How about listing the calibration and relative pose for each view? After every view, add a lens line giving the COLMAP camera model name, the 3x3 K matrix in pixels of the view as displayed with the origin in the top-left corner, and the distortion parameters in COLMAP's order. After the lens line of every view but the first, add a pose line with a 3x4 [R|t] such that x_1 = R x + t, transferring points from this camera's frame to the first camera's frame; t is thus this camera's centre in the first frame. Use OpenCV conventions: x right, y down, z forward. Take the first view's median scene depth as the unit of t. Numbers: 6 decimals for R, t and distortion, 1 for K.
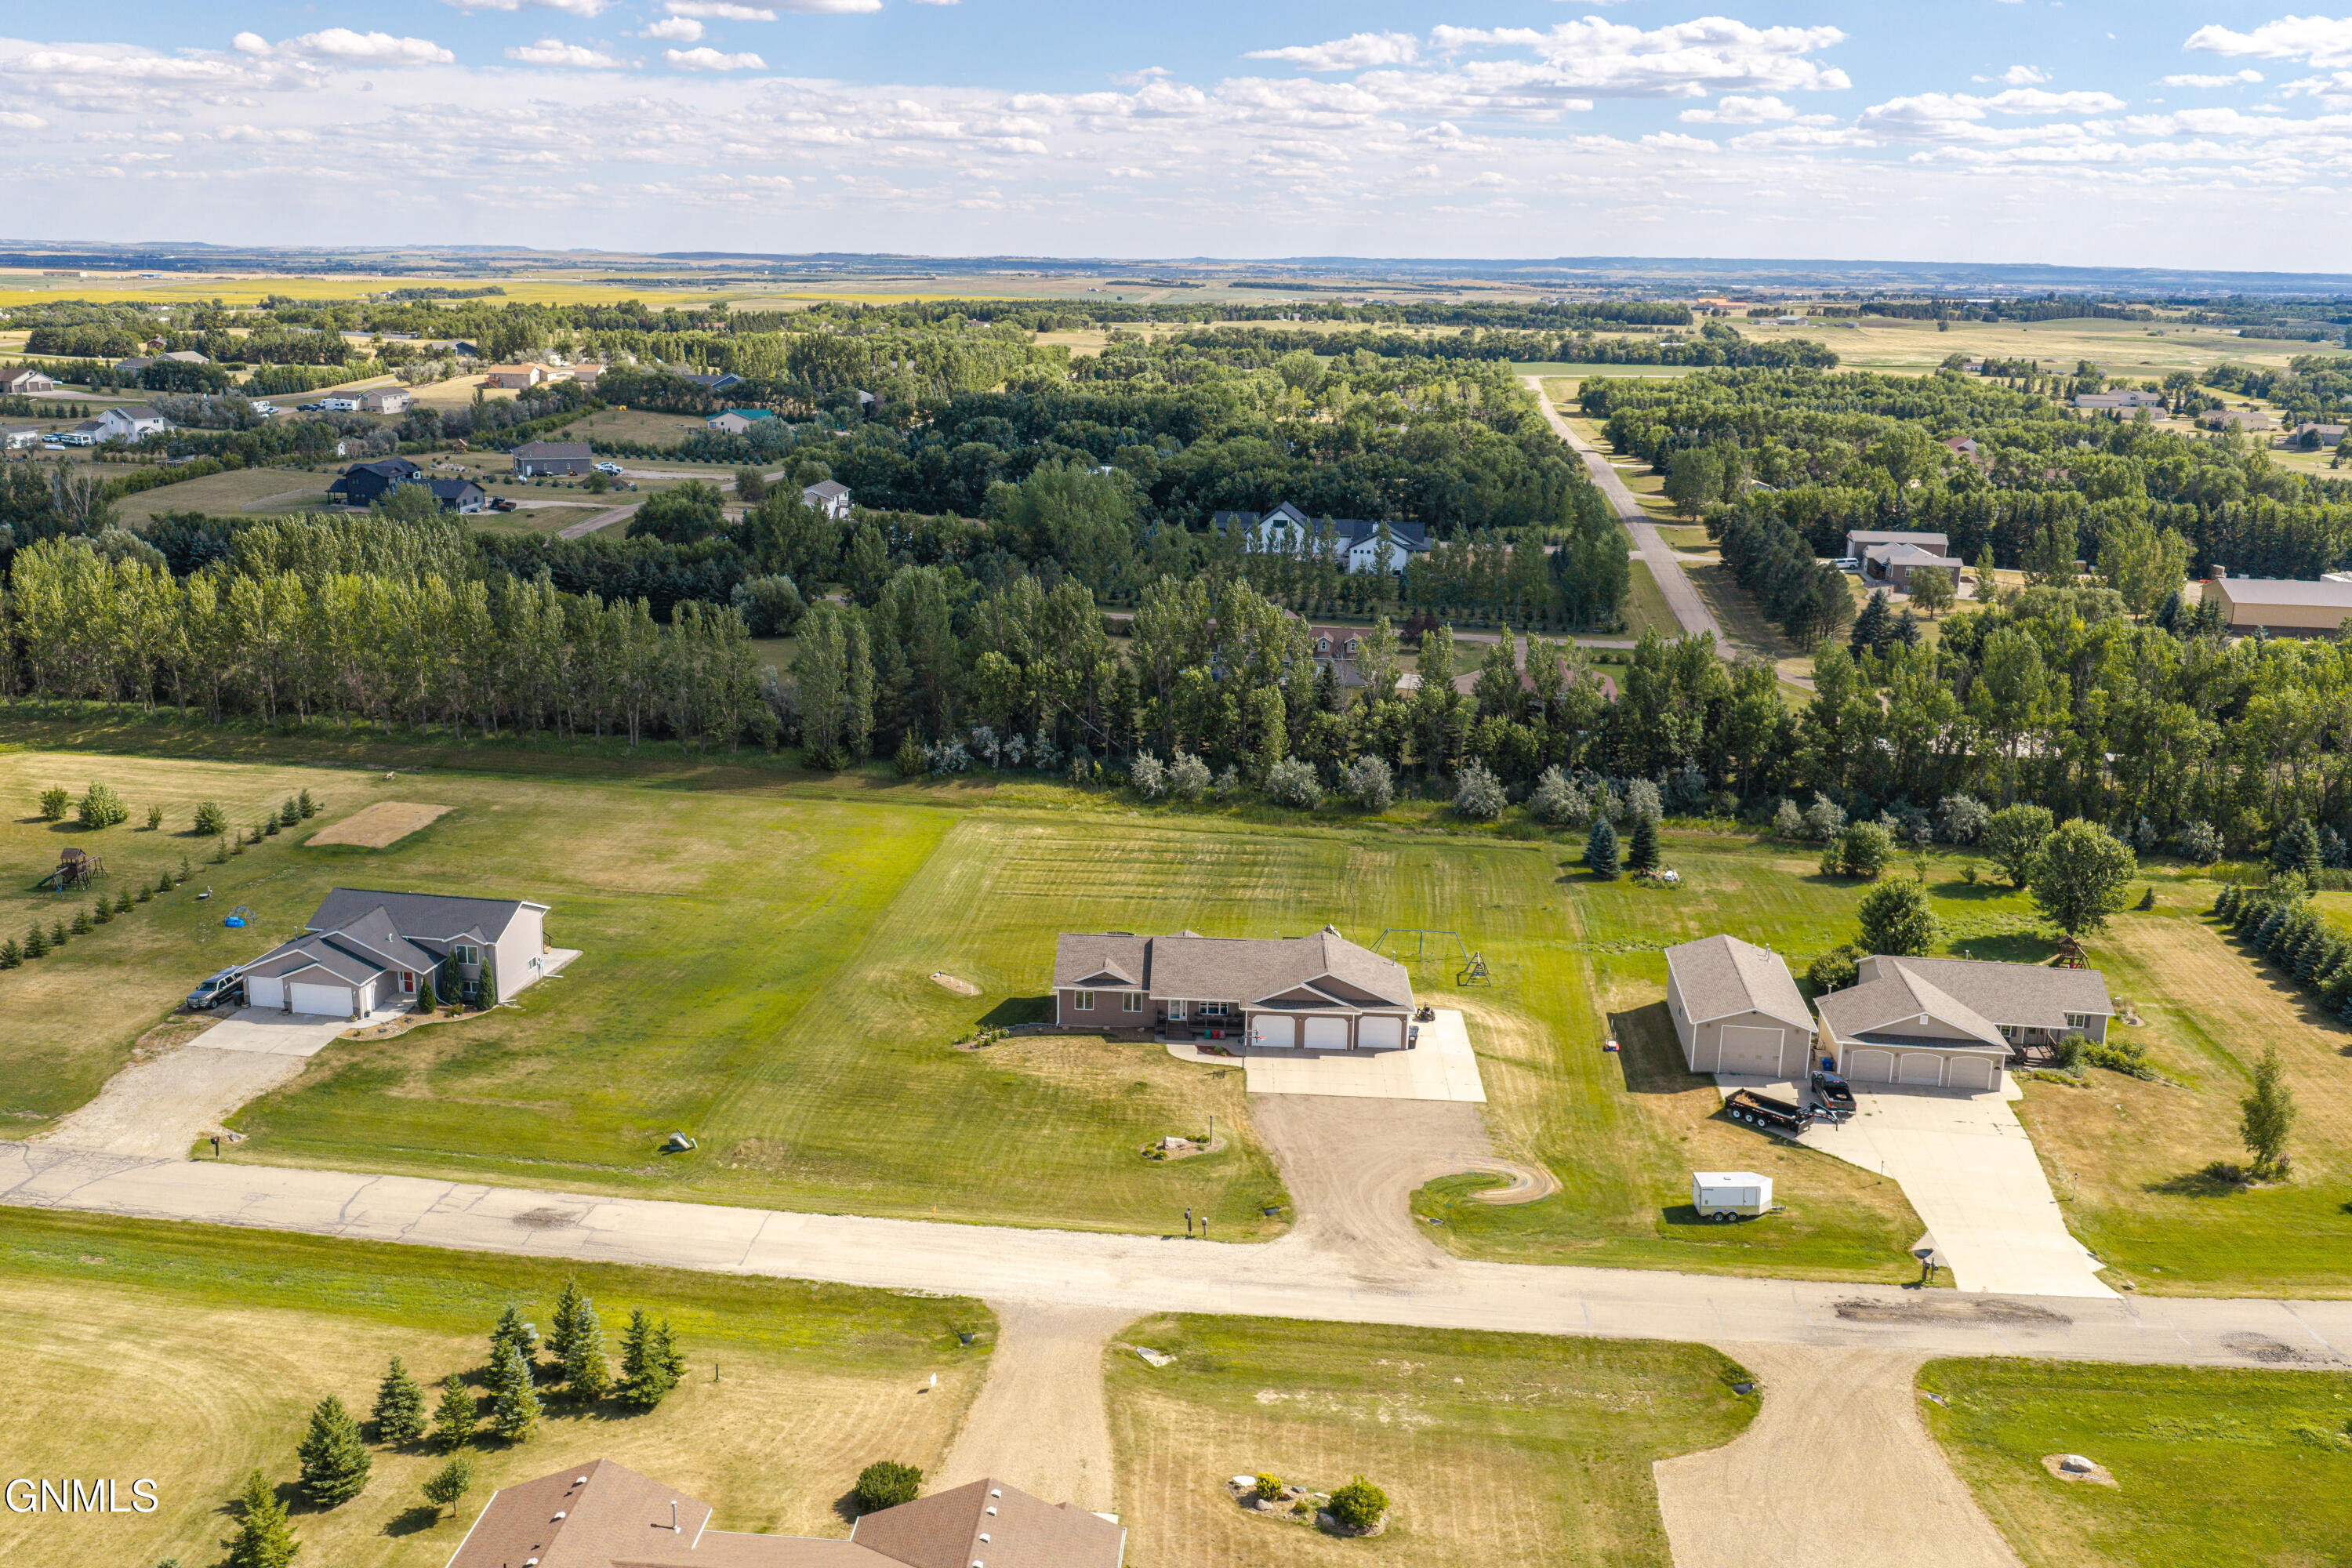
lens RADIAL K [[2052.8, 0, 1104.7], [0, 2052.8, 781.0], [0, 0, 1]] dist [0.027751, -0.054045]
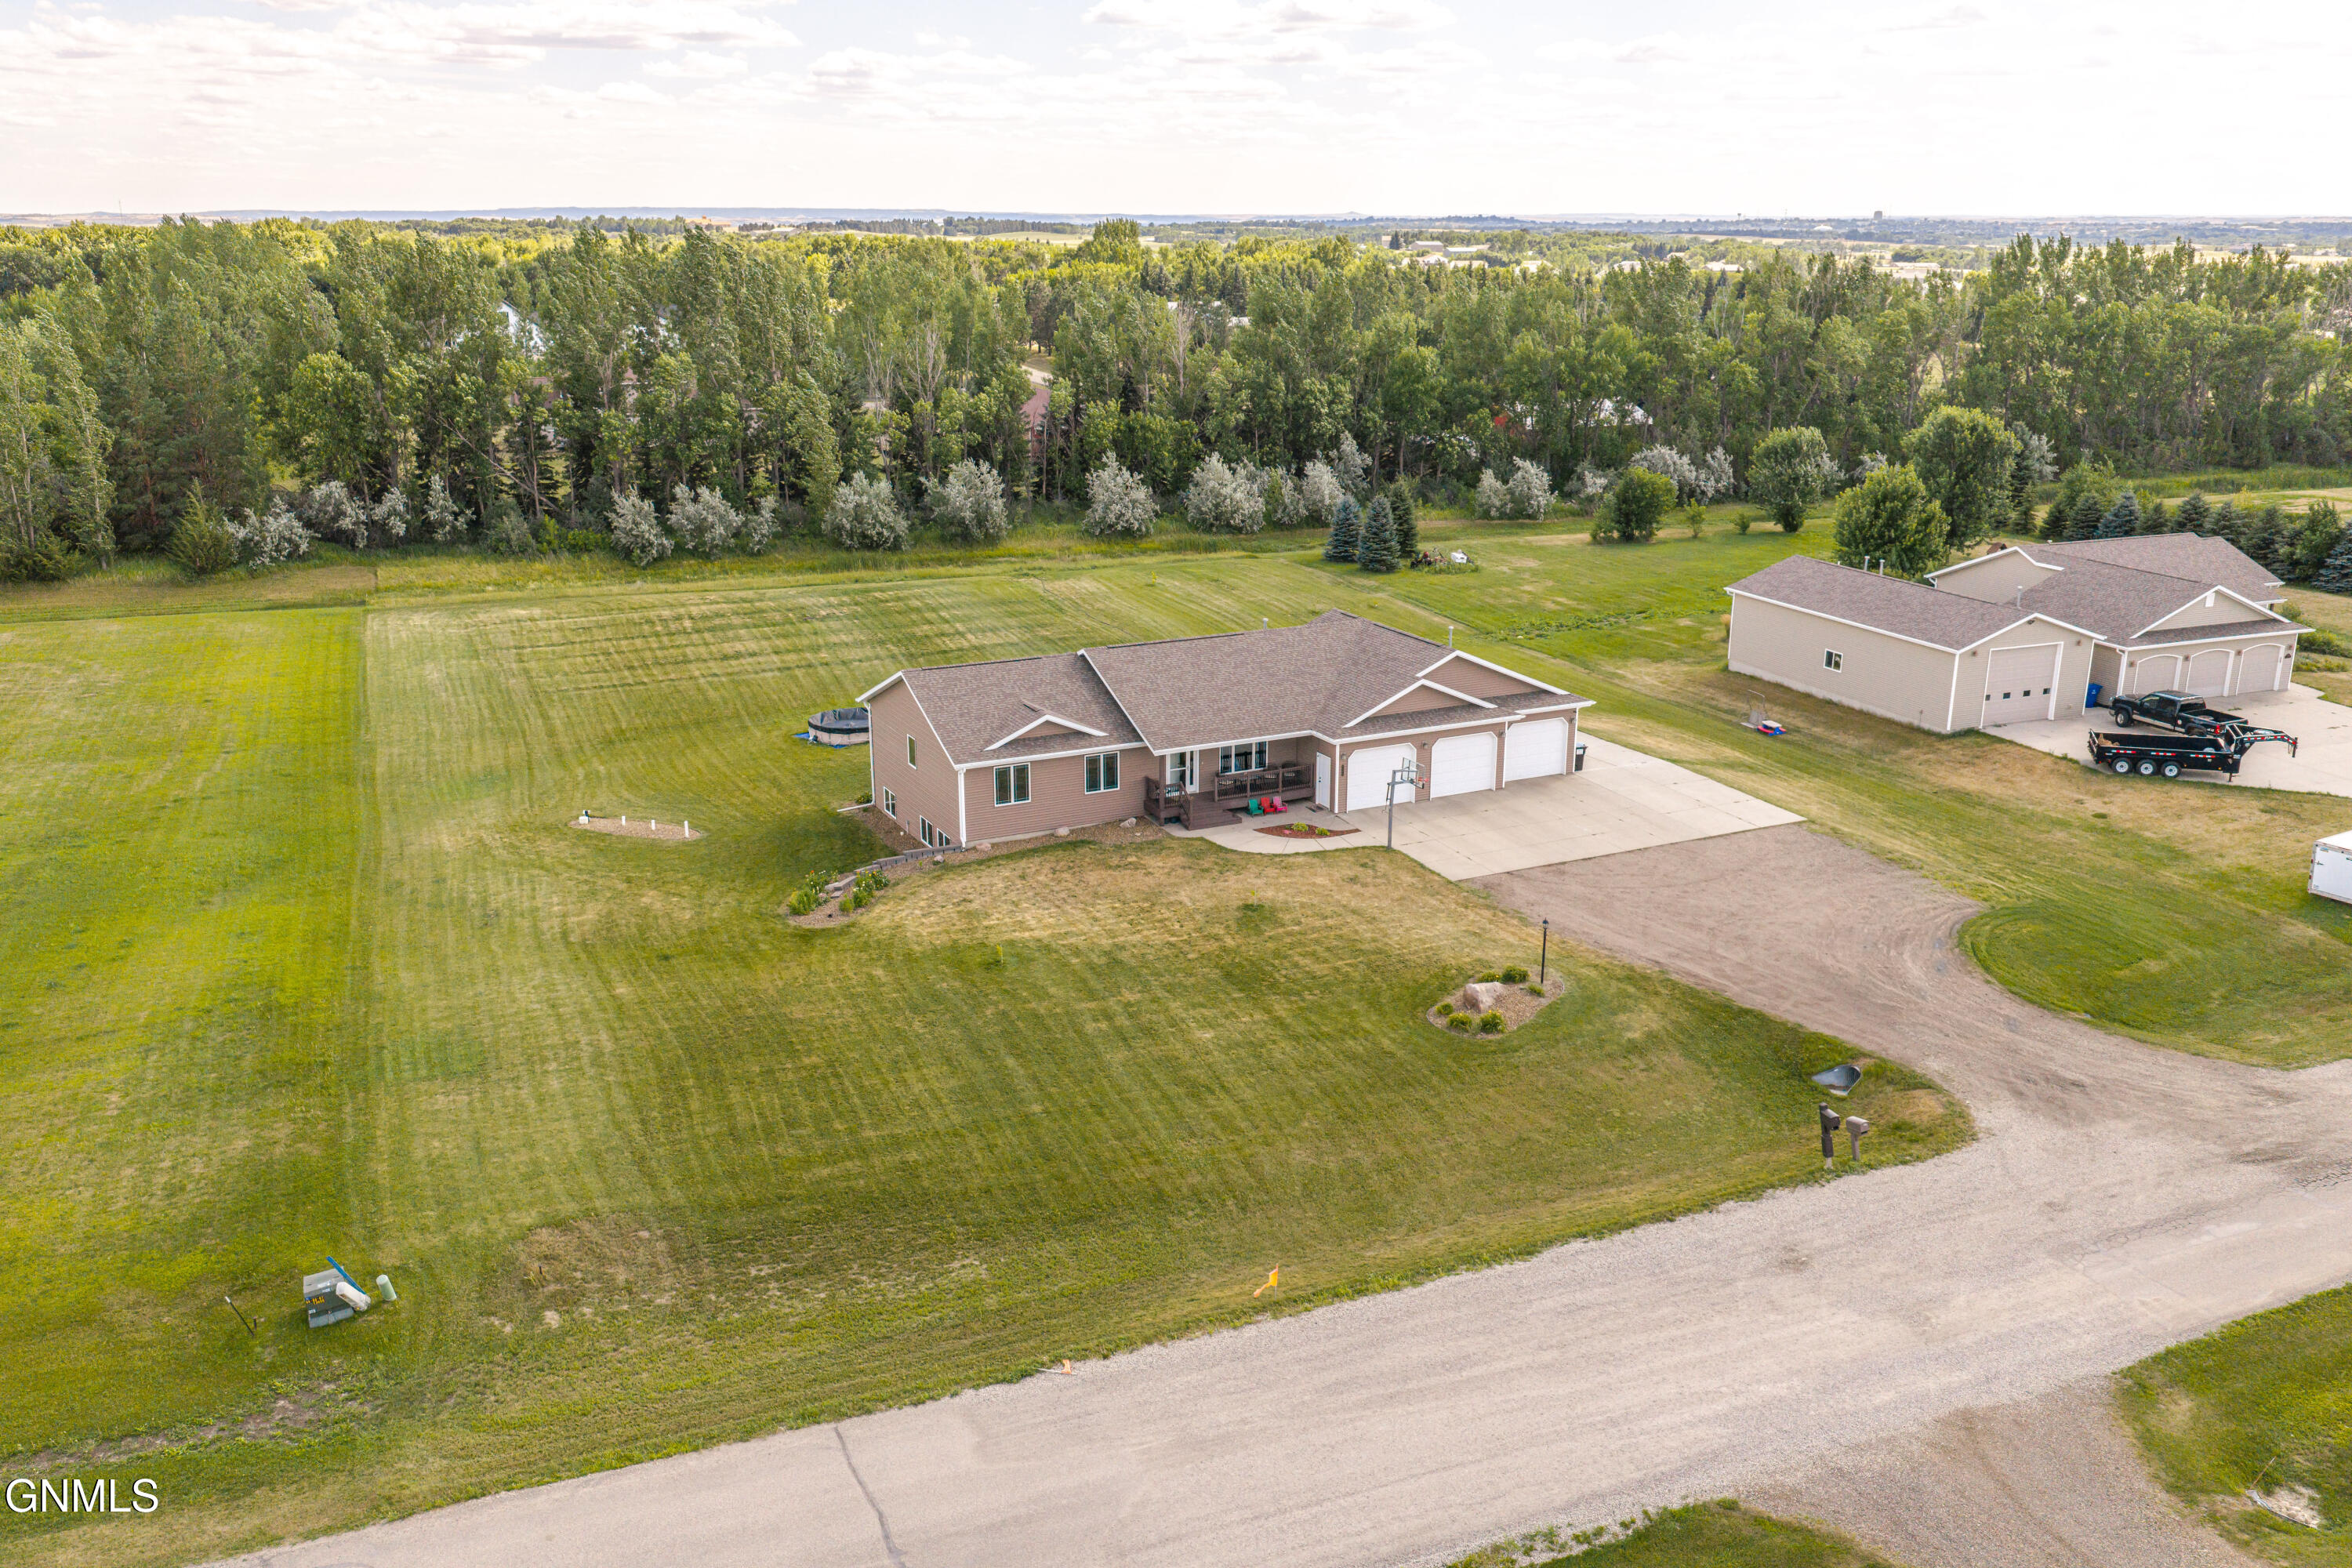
lens RADIAL K [[1943.9, 0, 1177.0], [0, 1943.9, 783.1], [0, 0, 1]] dist [0.014272, -0.024699]
pose [[0.860718, -0.154655, 0.485022, -0.199559], [0.136359, 0.987963, 0.073043, 0.077729], [-0.490480, 0.003268, 0.871446, 0.574031]]
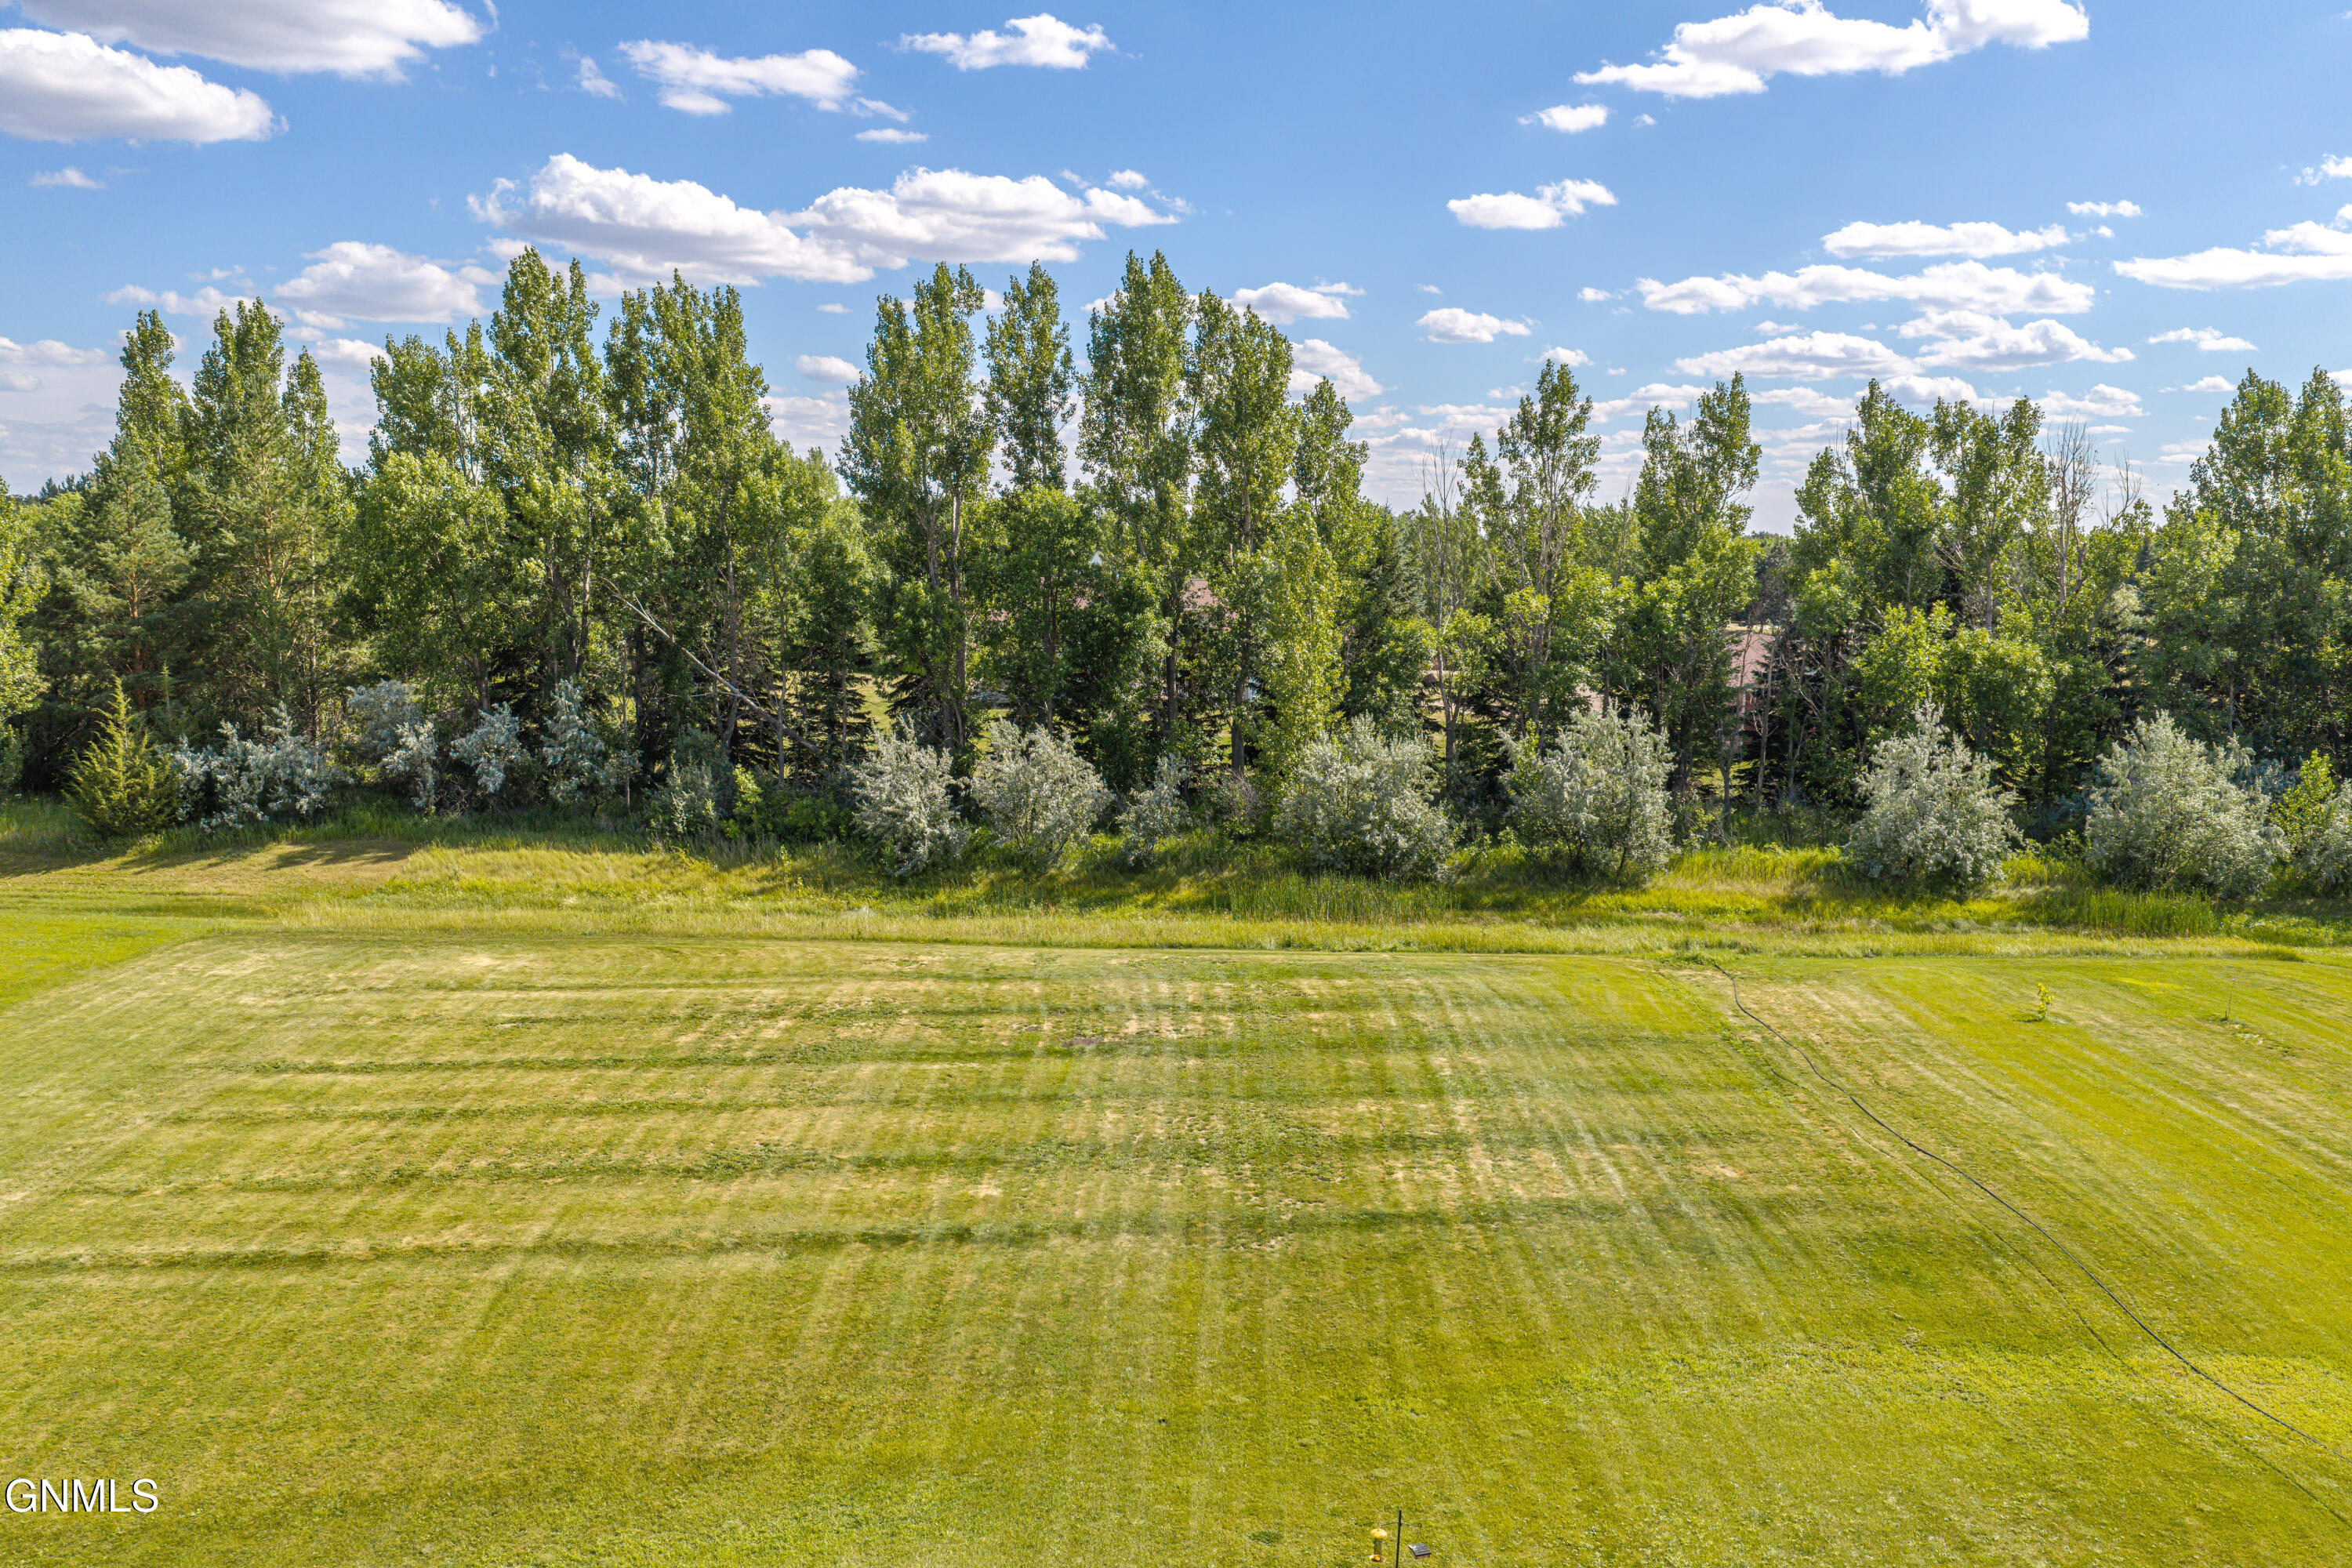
lens RADIAL K [[1943.9, 0, 1177.0], [0, 1943.9, 783.1], [0, 0, 1]] dist [0.014272, -0.024699]
pose [[0.986582, -0.023416, 0.161577, 0.020365], [0.044004, 0.991175, -0.125044, 0.048980], [-0.157223, 0.130476, 0.978906, 1.011638]]
